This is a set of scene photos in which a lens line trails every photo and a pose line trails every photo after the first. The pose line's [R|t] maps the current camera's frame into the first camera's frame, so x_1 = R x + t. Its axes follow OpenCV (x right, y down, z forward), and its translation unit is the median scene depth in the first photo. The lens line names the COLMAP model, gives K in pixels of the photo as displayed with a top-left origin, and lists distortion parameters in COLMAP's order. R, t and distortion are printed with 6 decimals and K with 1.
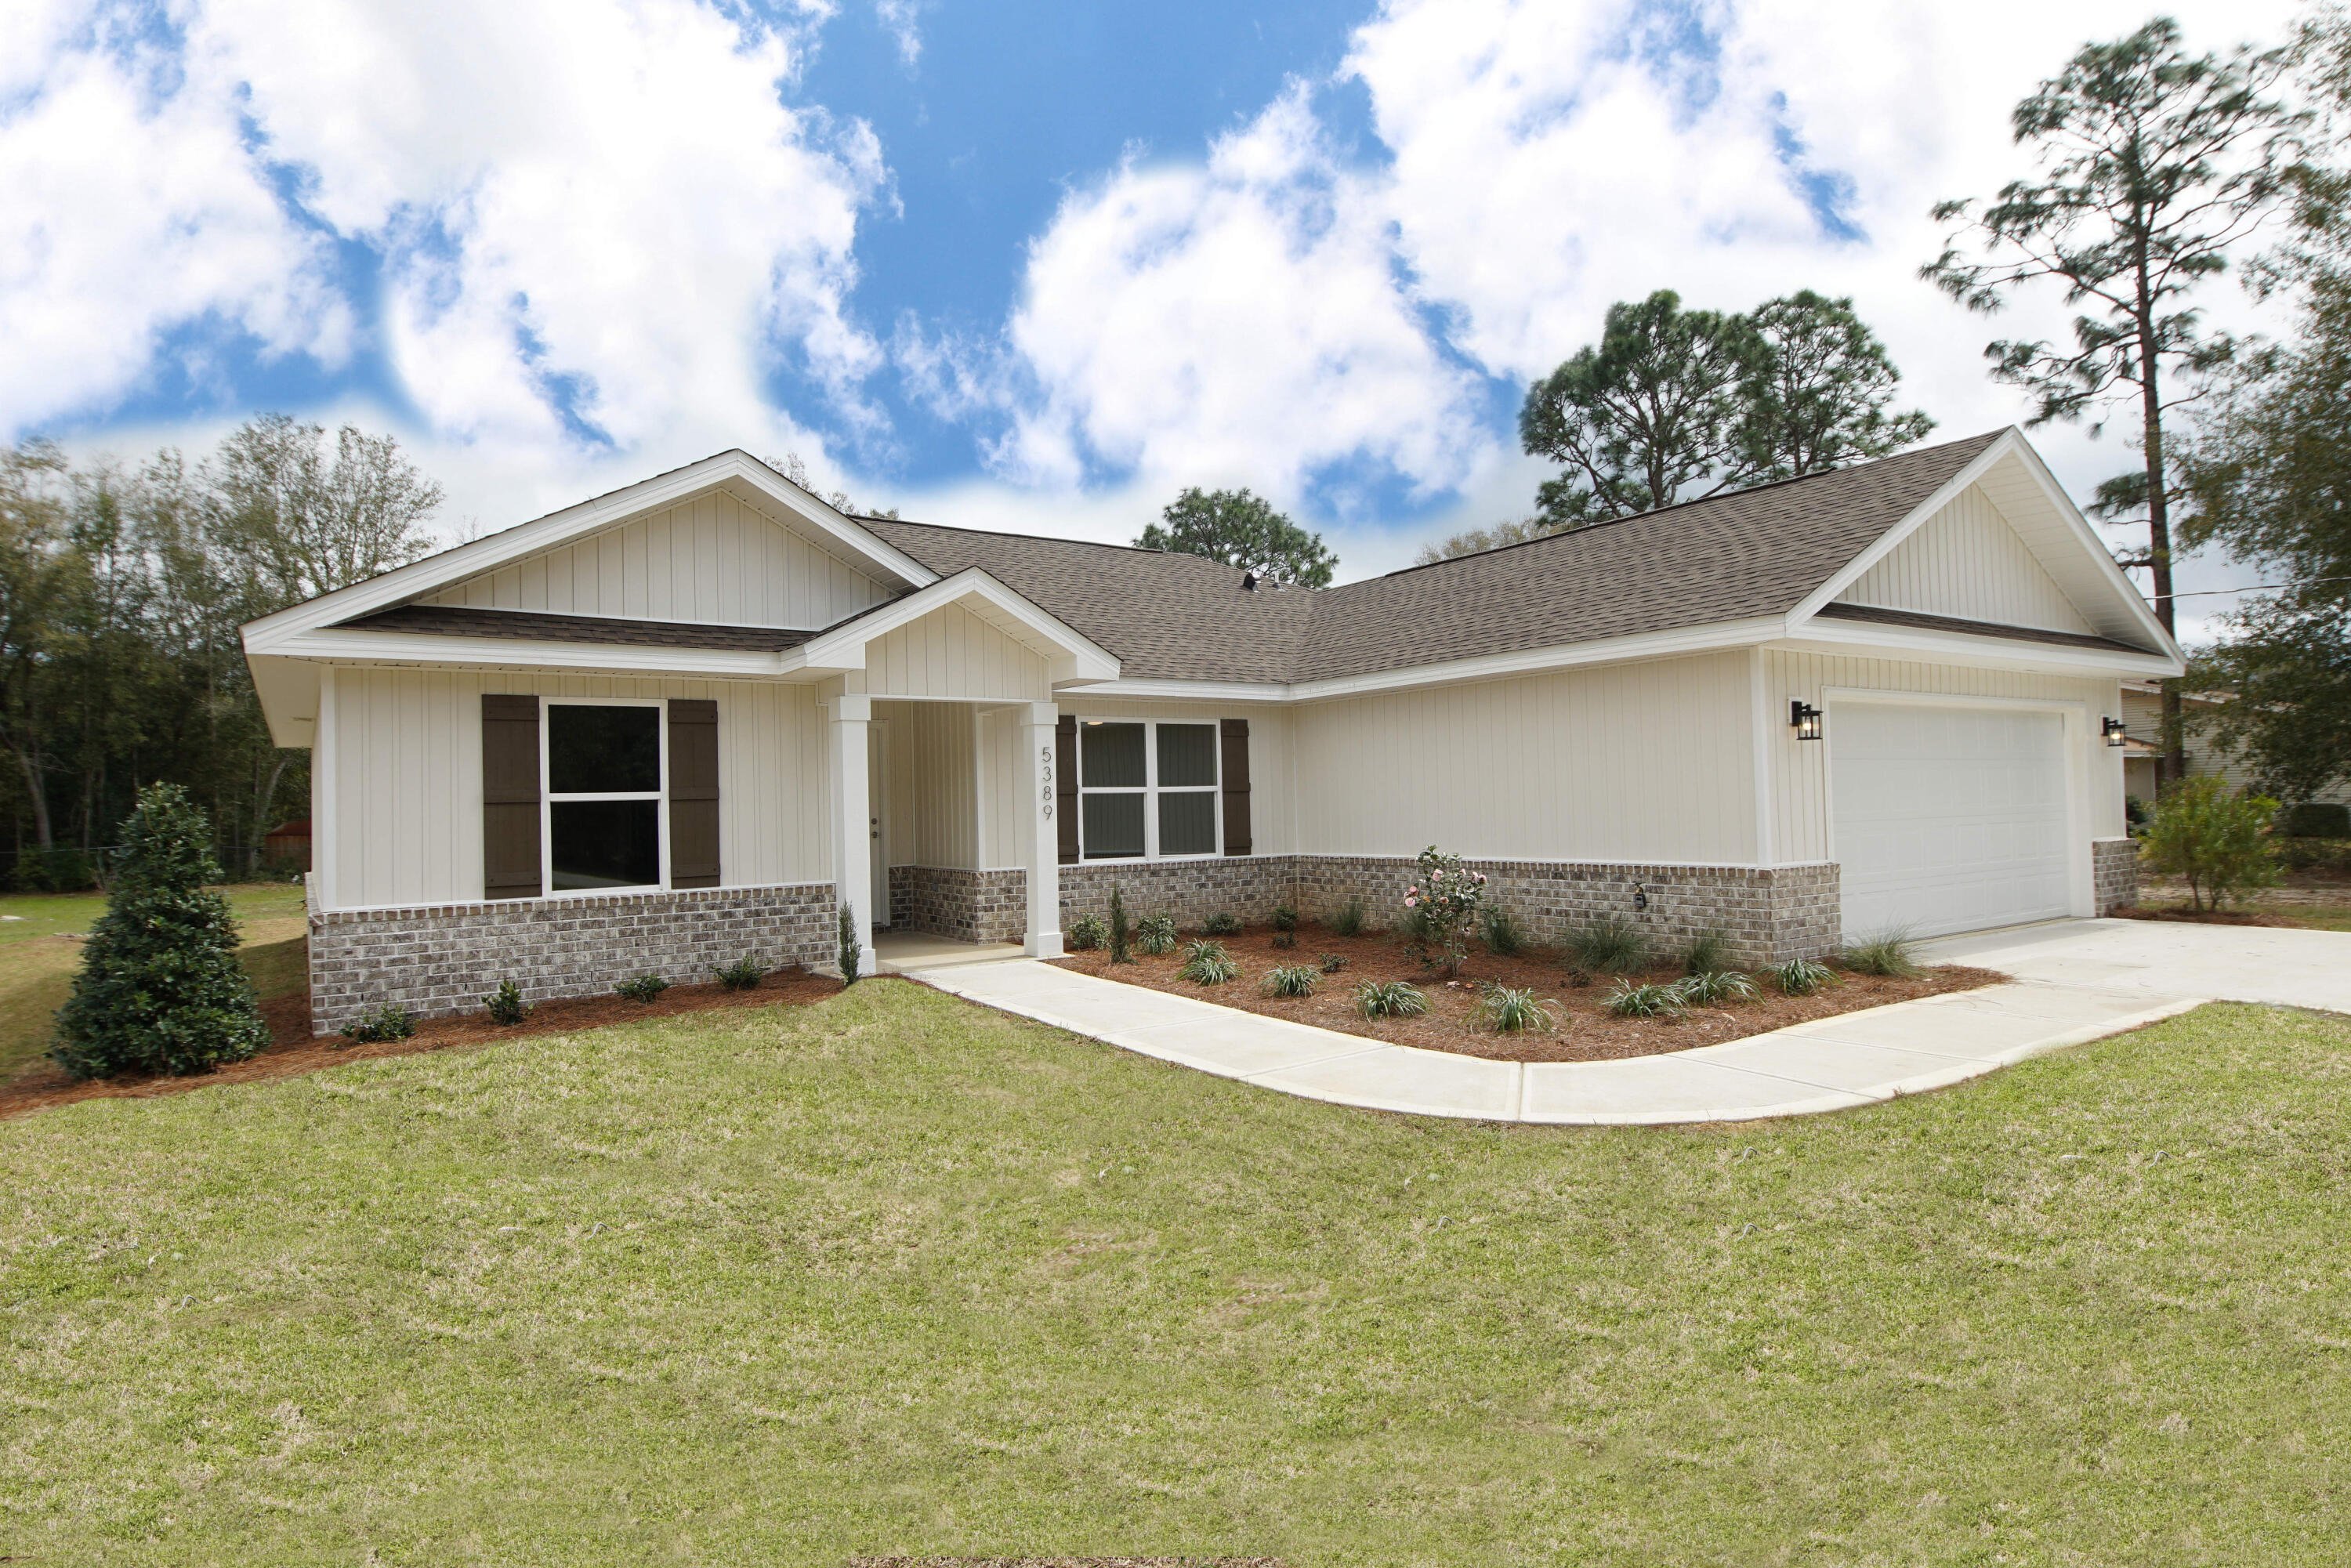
lens RADIAL K [[1259.1, 0, 1160.9], [0, 1259.1, 780.4], [0, 0, 1]] dist [0.028467, -0.026173]
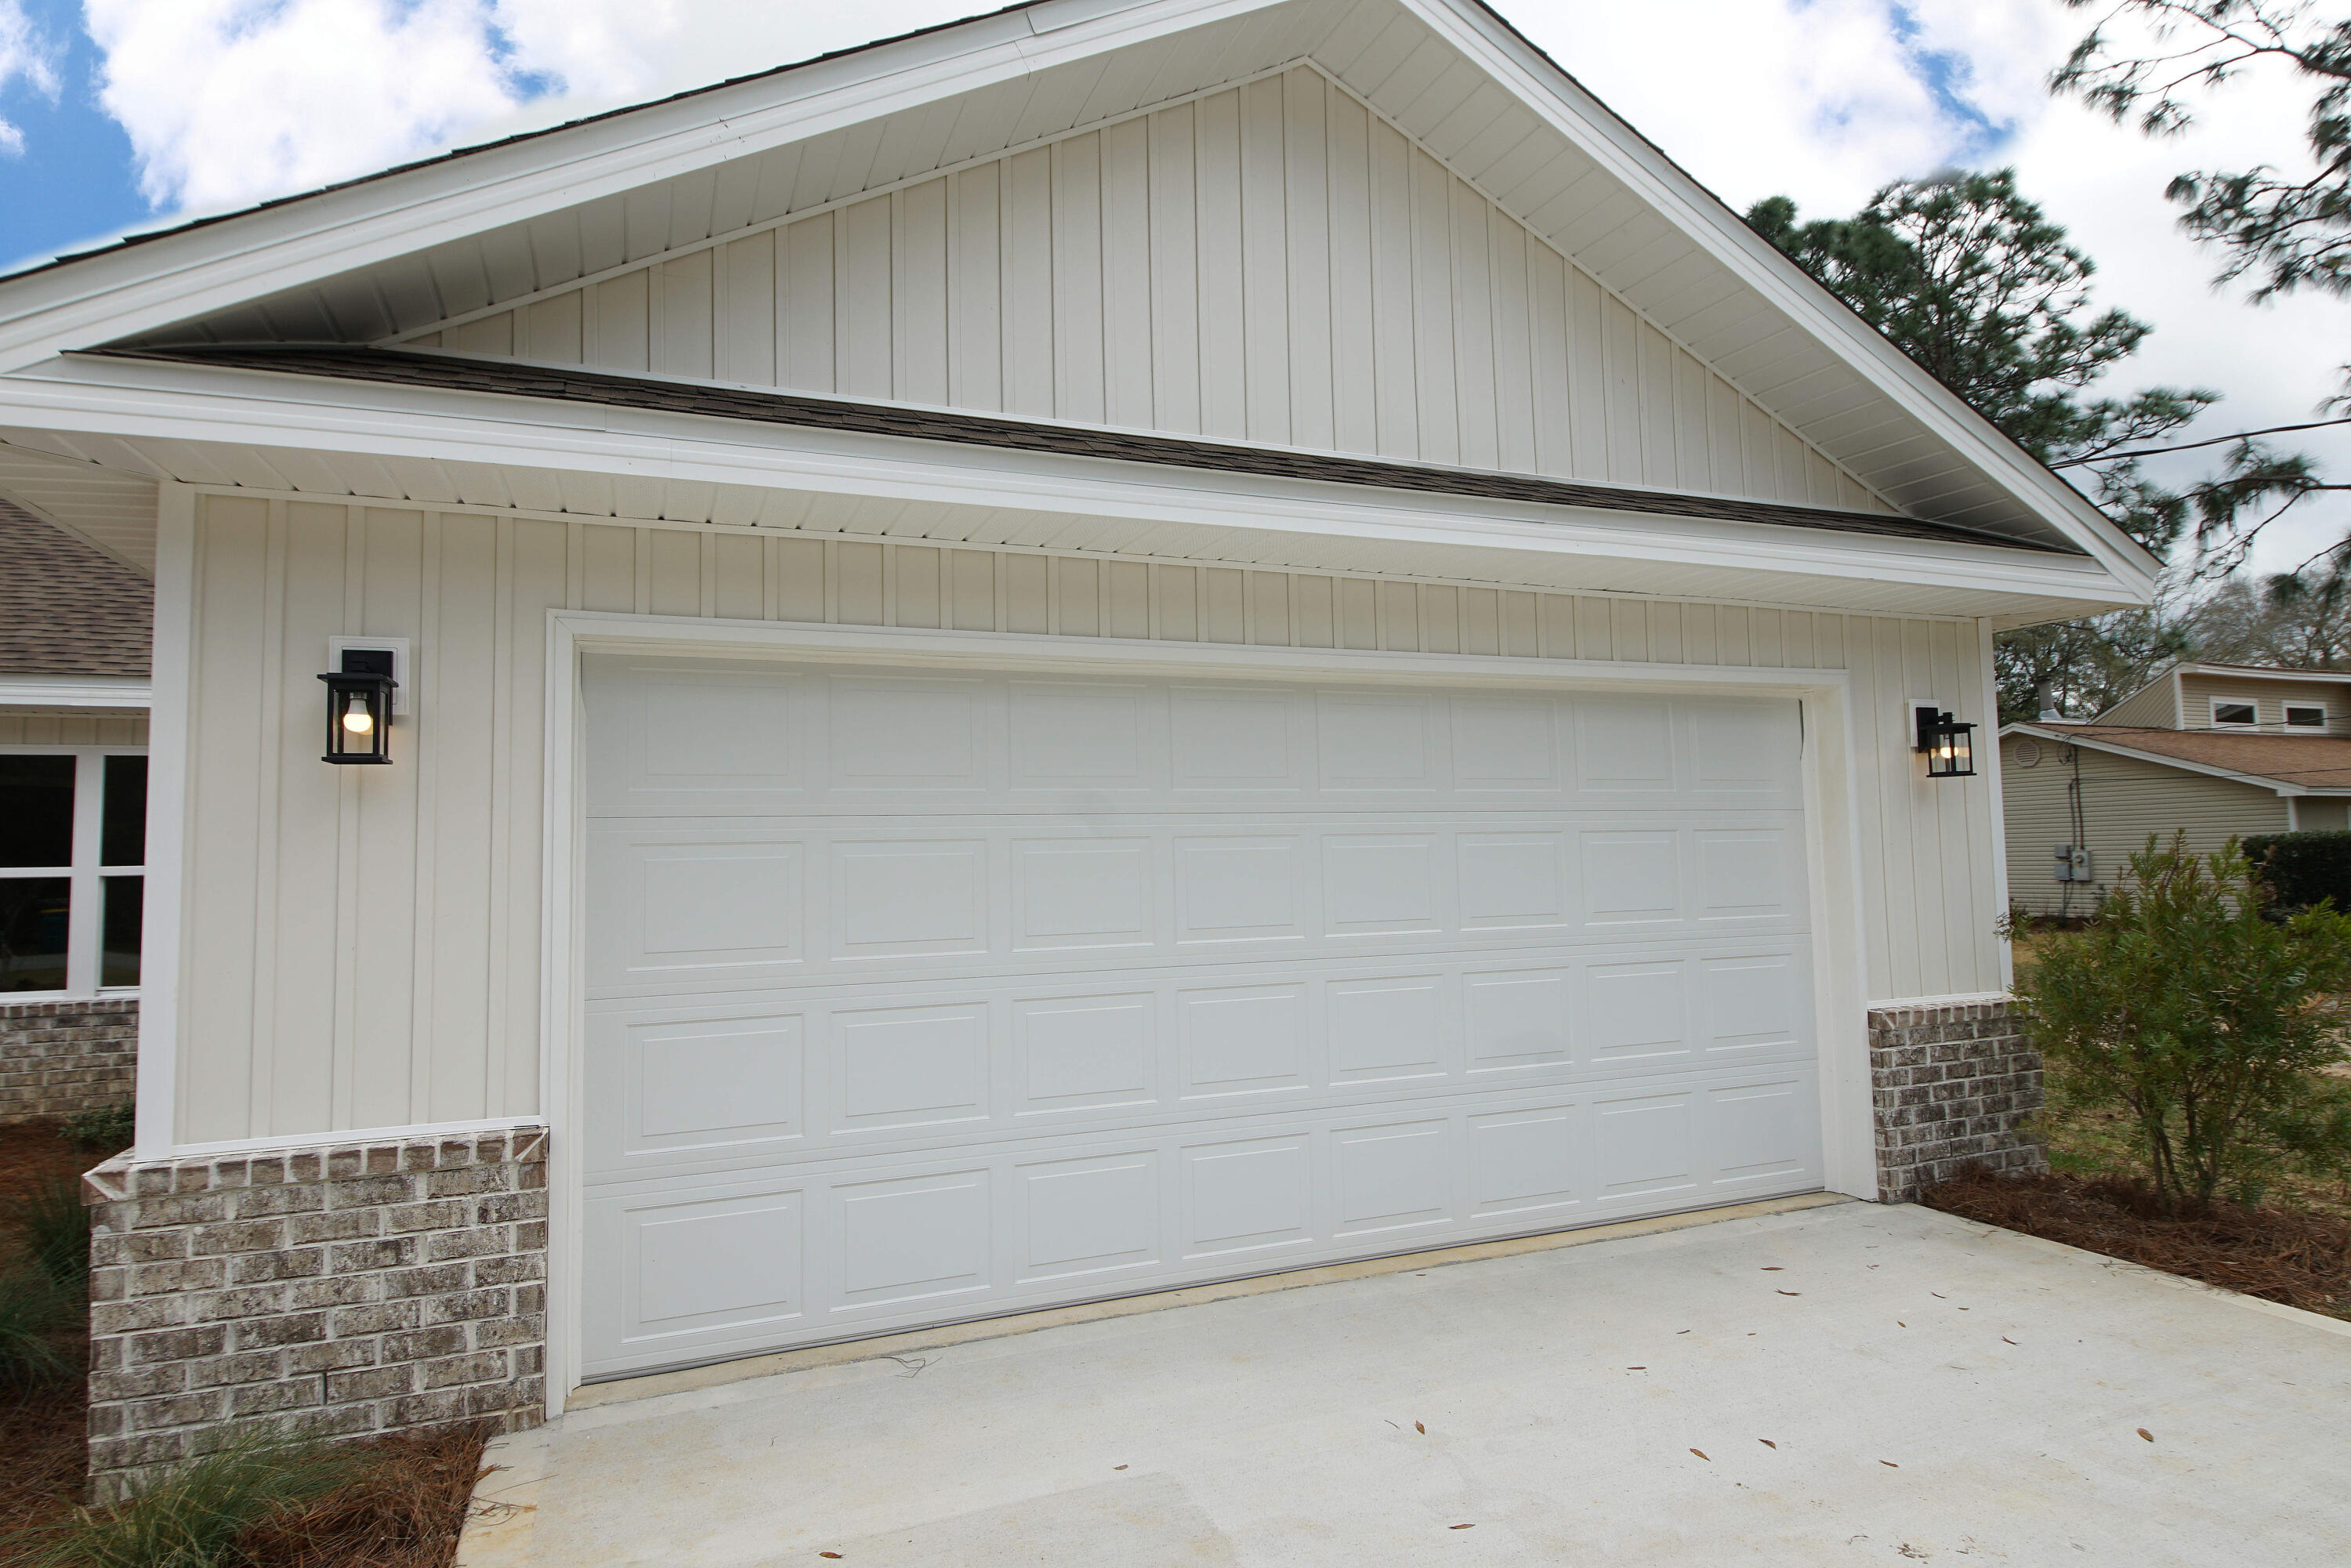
lens RADIAL K [[1259.1, 0, 1172.2], [0, 1259.1, 776.8], [0, 0, 1]] dist [0.028467, -0.026173]
pose [[0.977878, -0.011356, -0.208866, 0.684611], [0.002916, 0.999168, -0.040675, -0.012070], [0.209154, 0.039166, 0.977098, 0.630433]]
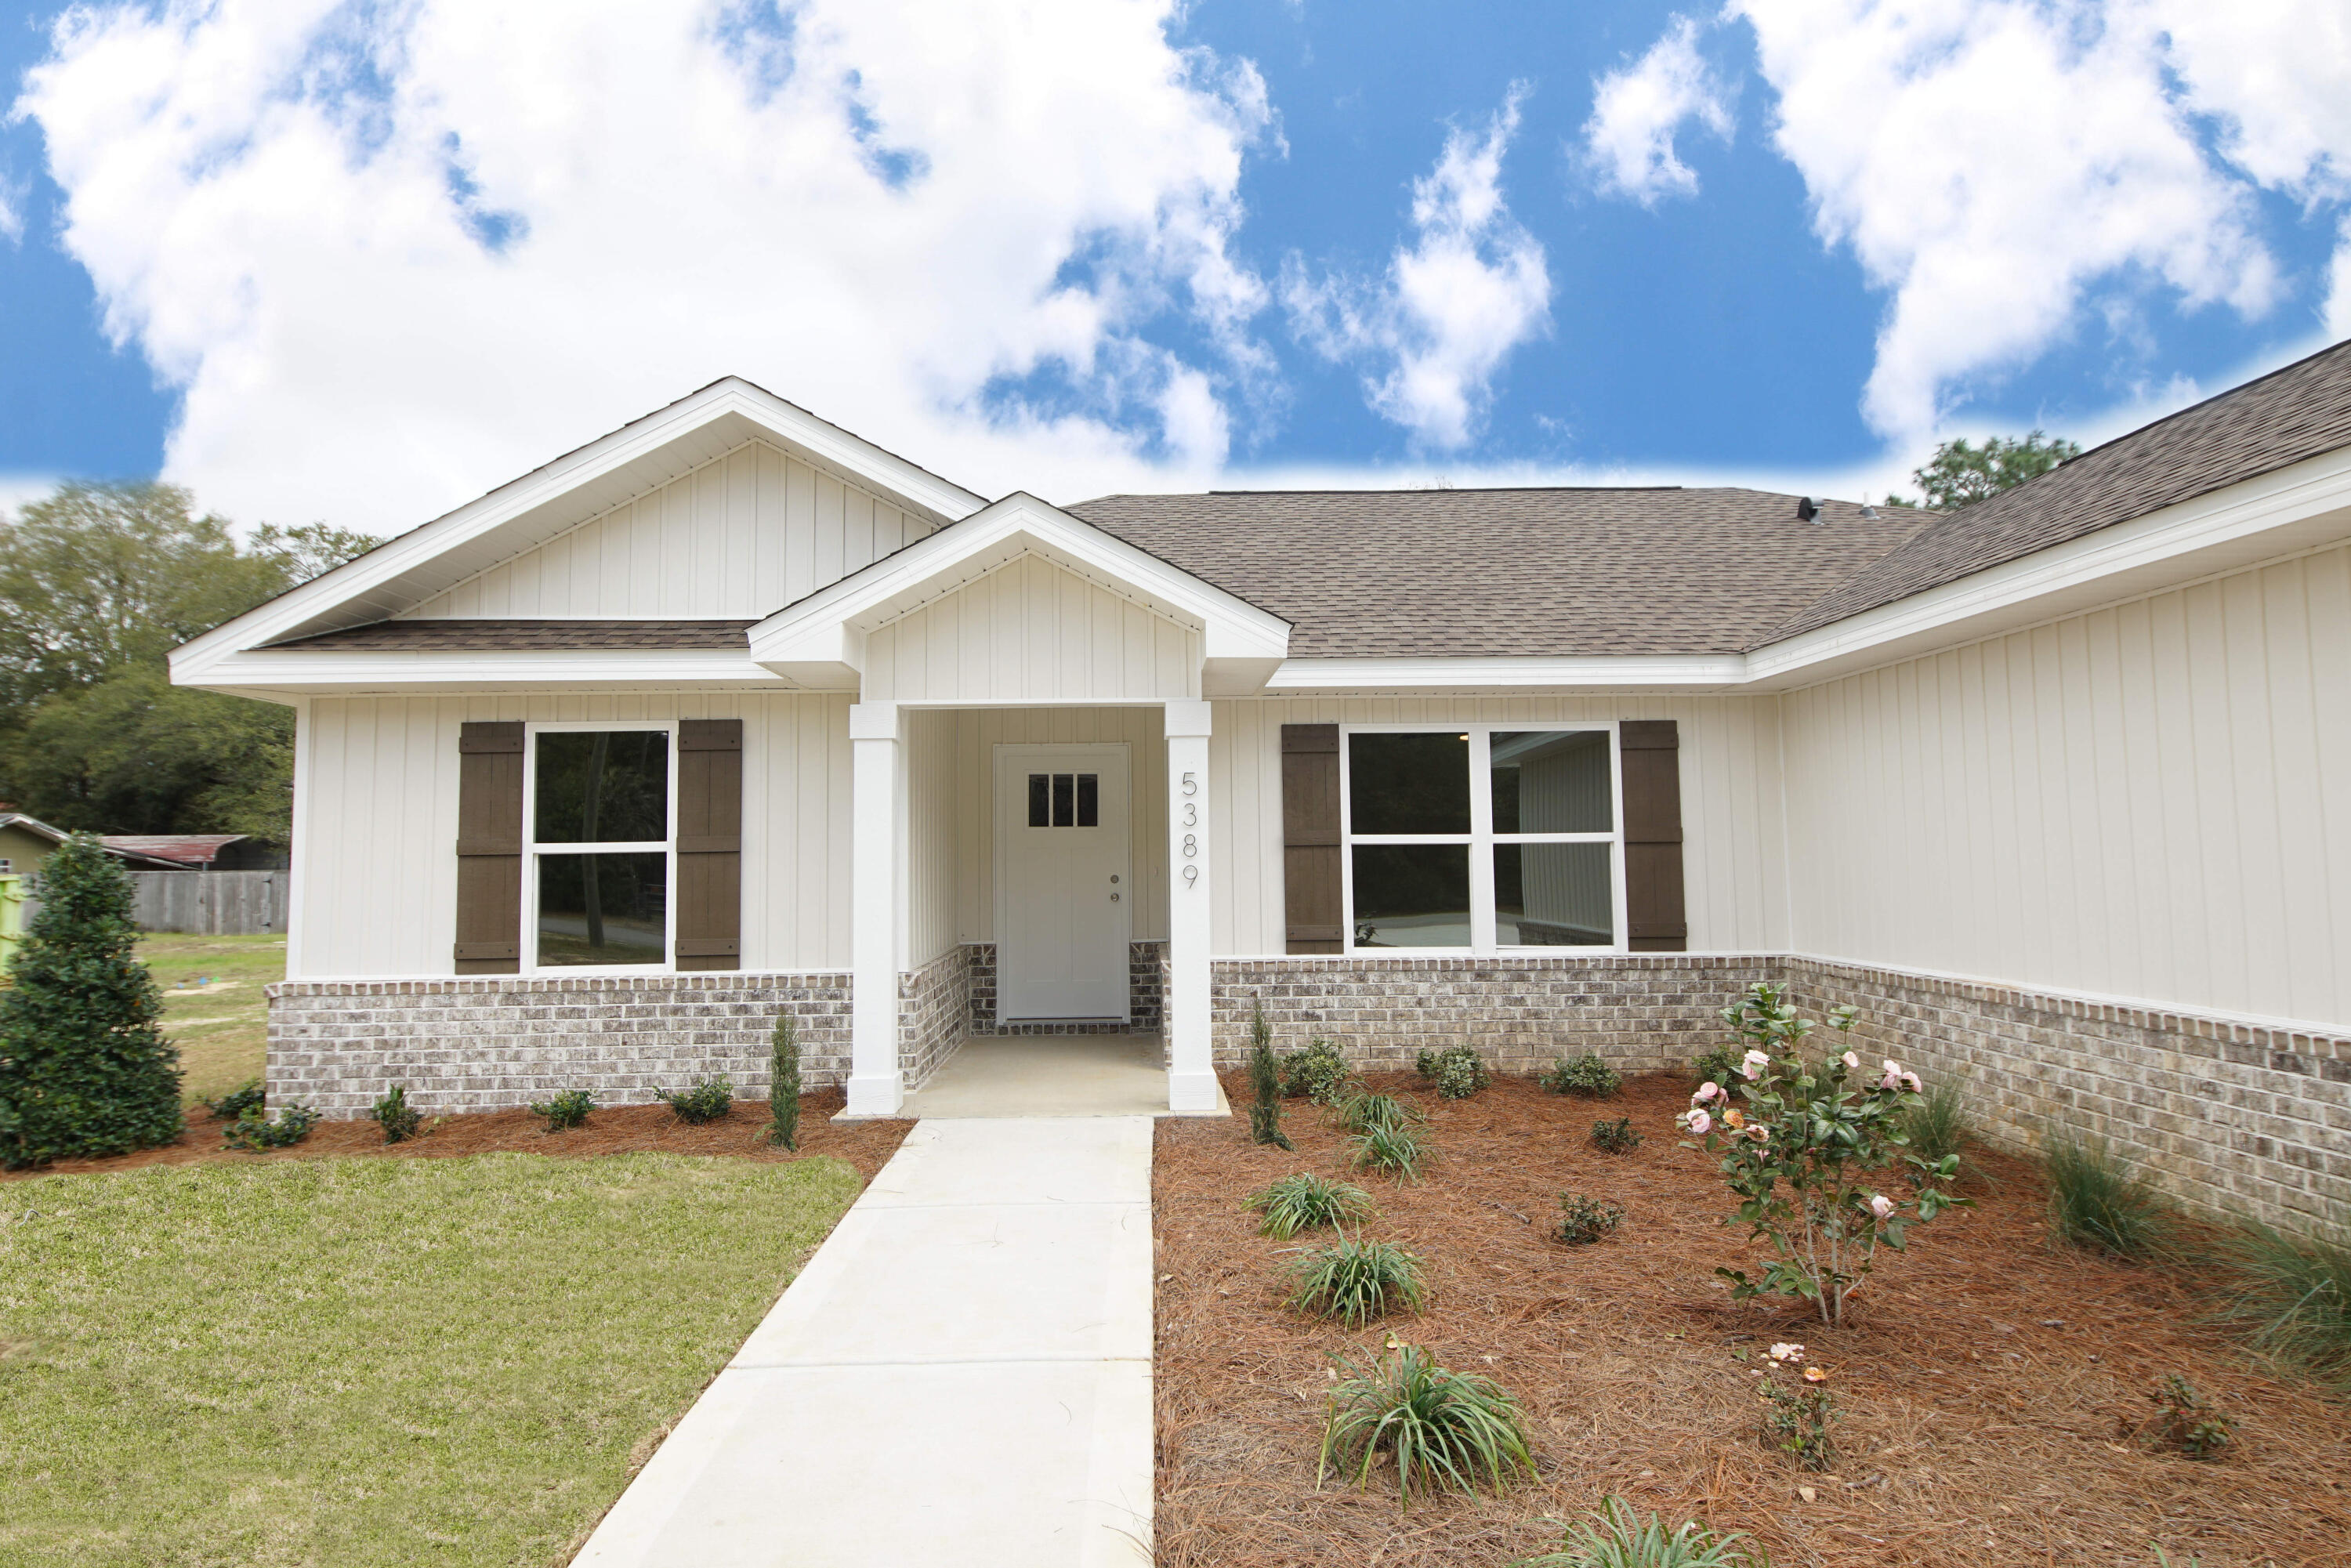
lens RADIAL K [[1259.1, 0, 1171.5], [0, 1259.1, 747.2], [0, 0, 1]] dist [0.028467, -0.026173]
pose [[0.832206, -0.034325, -0.553403, 0.244565], [0.003034, 0.998349, -0.057360, -0.002613], [0.554458, 0.046057, 0.830936, 0.461332]]
